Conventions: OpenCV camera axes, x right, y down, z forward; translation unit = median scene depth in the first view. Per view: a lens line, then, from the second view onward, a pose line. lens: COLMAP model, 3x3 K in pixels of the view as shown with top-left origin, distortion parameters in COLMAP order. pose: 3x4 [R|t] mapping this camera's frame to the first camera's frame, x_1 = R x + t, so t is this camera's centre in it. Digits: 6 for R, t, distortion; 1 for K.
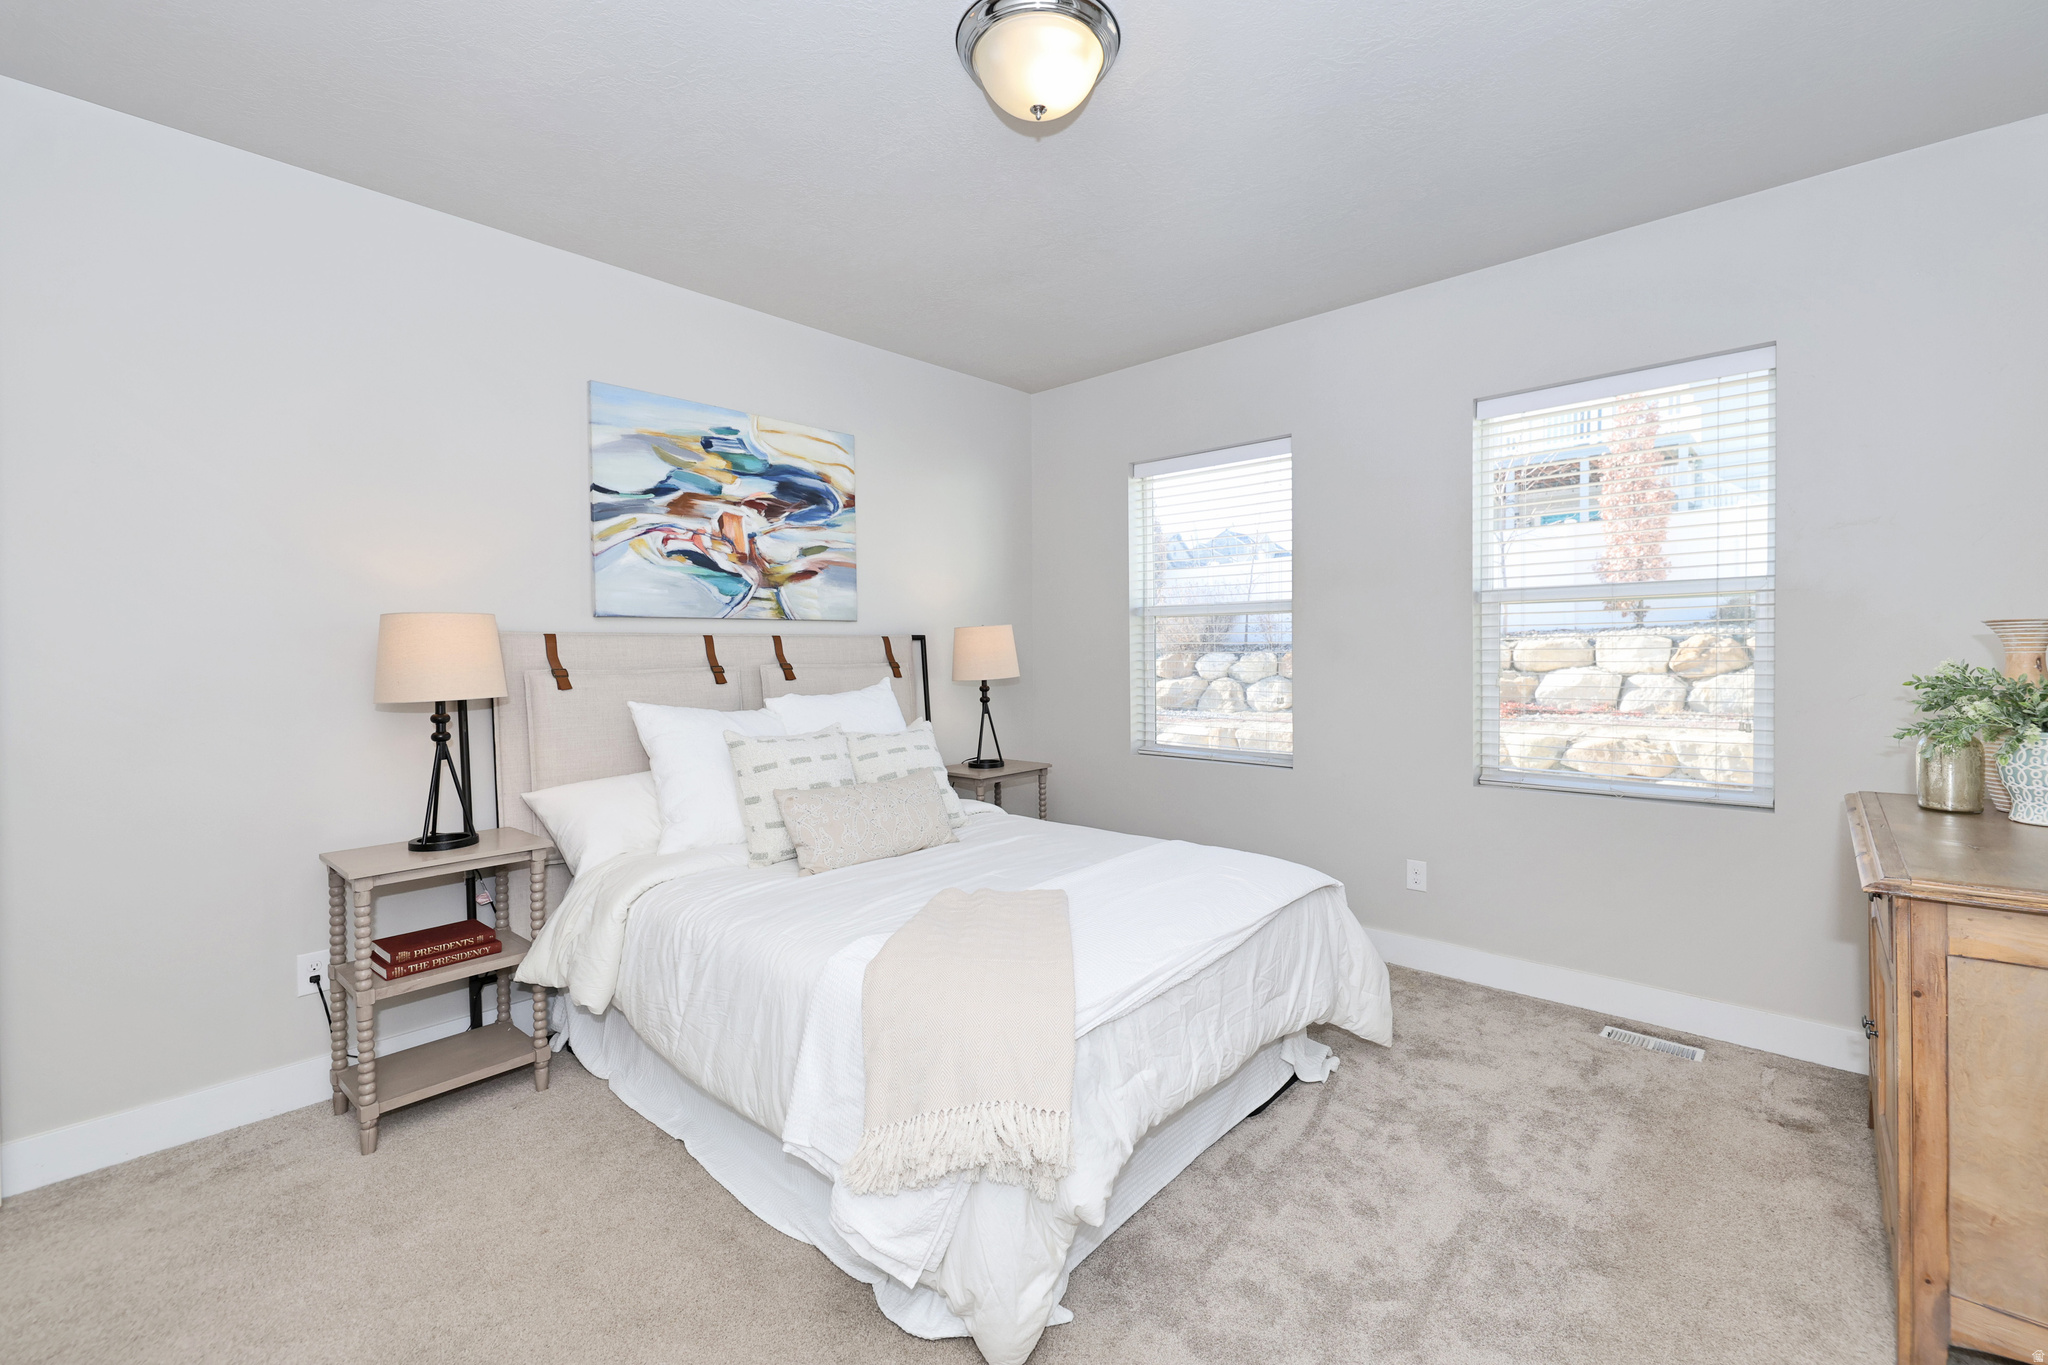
lens RADIAL K [[874.6, 0, 1023.7], [0, 874.6, 673.6], [0, 0, 1]] dist [-0.004020, -0.000845]
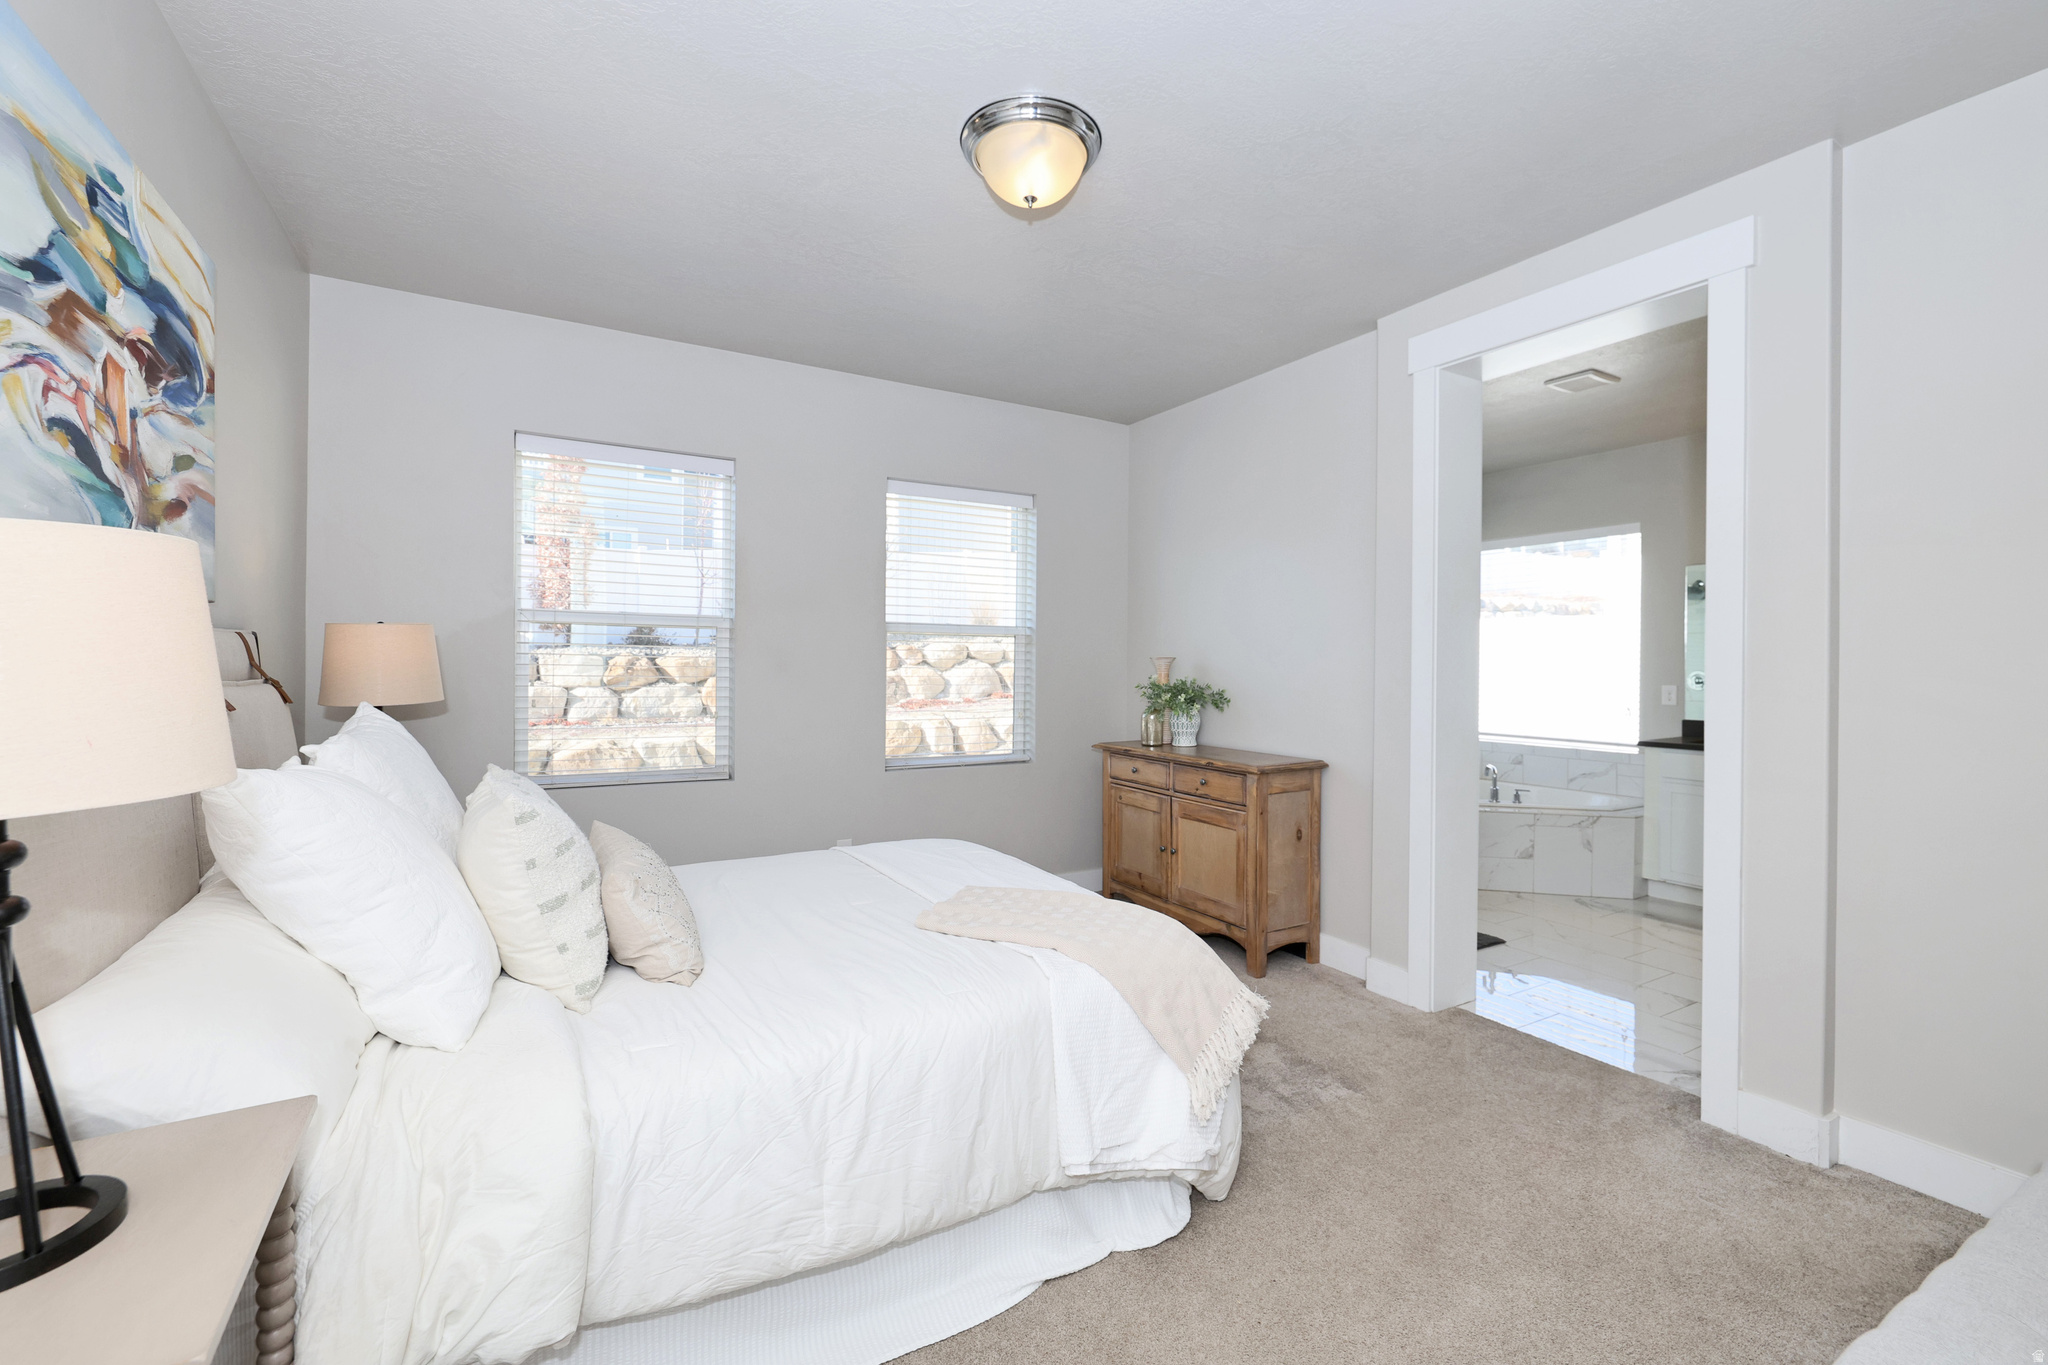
lens RADIAL K [[874.6, 0, 1016.7], [0, 874.6, 679.3], [0, 0, 1]] dist [-0.004020, -0.000845]
pose [[0.296080, -0.002378, 0.955160, -0.572701], [0.012667, 0.999919, -0.001437, -0.004412], [-0.955079, 0.012524, 0.296086, 0.362125]]
